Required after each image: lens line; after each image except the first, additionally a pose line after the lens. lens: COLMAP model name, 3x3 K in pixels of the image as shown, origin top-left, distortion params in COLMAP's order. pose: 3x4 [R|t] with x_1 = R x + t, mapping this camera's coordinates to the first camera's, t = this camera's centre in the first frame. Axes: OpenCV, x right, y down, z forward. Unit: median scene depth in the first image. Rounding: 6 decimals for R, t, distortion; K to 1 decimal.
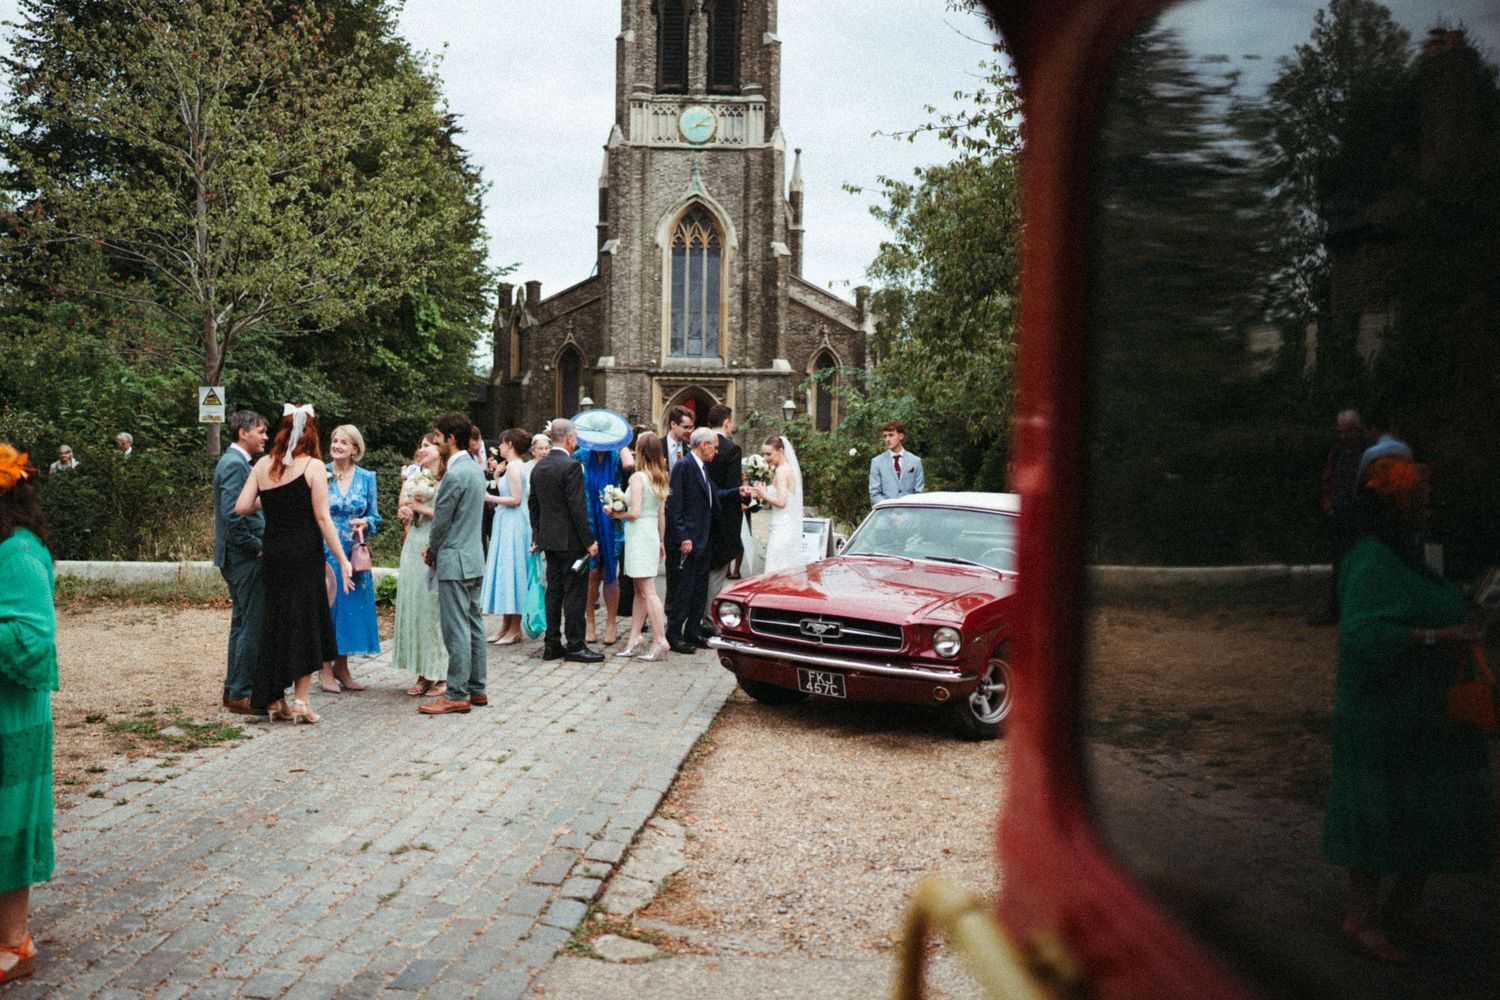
lens RADIAL K [[1516.9, 0, 750.1], [0, 1516.9, 500.3], [0, 0, 1]] dist [-0.108538, 0.000000]
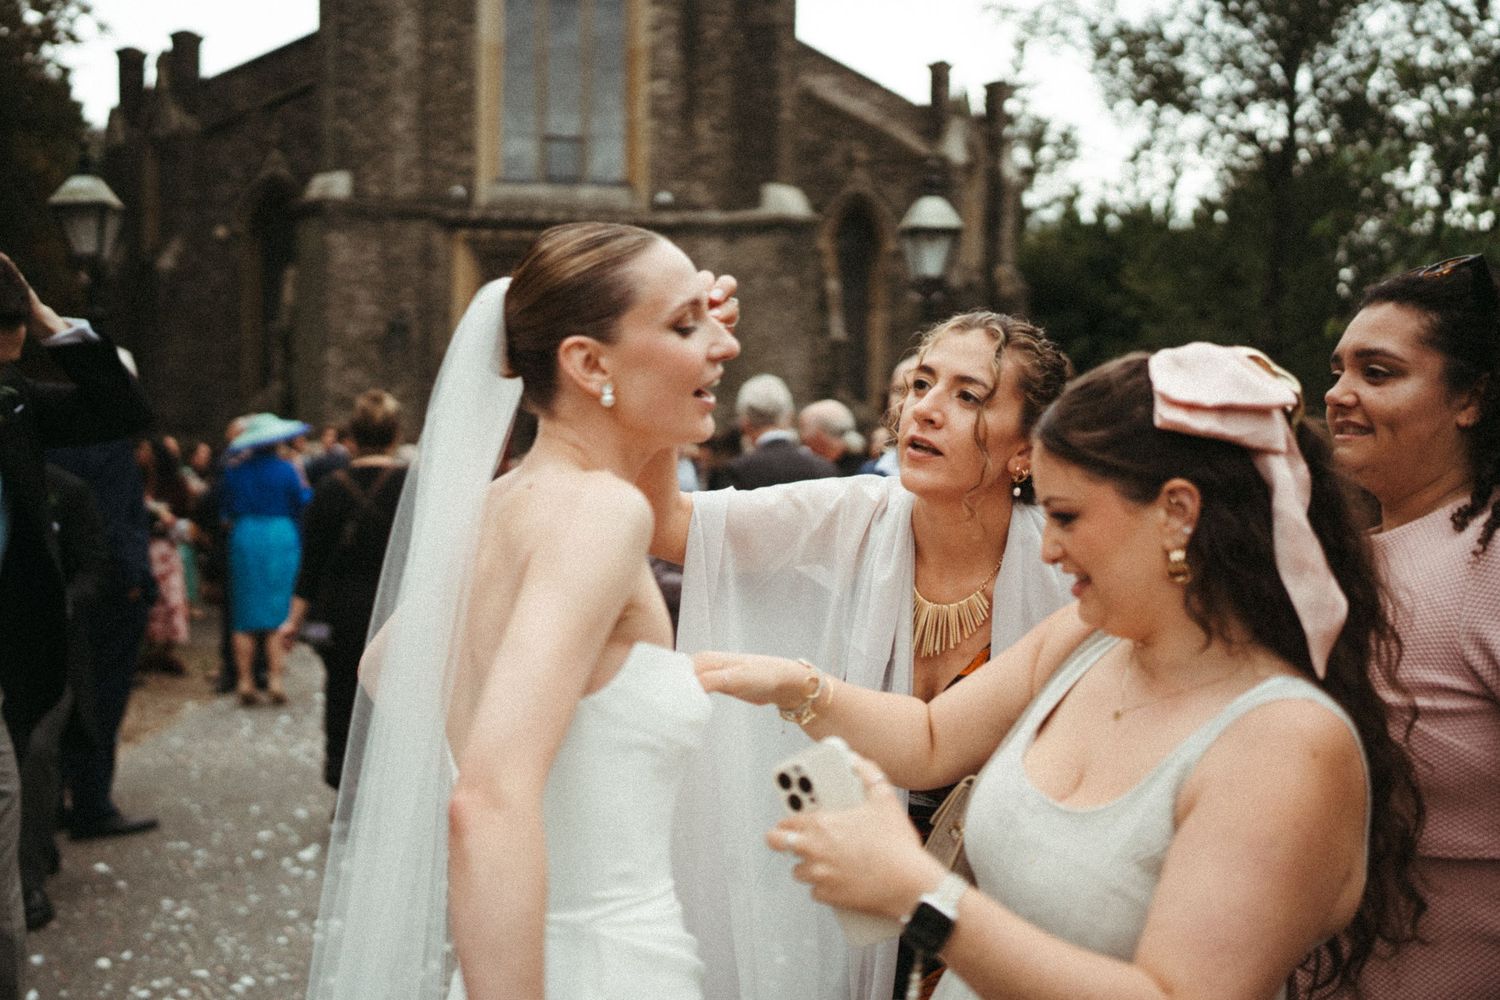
lens RADIAL K [[1516.9, 0, 750.5], [0, 1516.9, 496.6], [0, 0, 1]] dist [-0.108538, 0.000000]
pose [[0.996962, -0.006866, 0.077588, -0.018927], [0.006483, 0.999966, 0.005184, -0.014673], [-0.077621, -0.004665, 0.996972, 0.607243]]
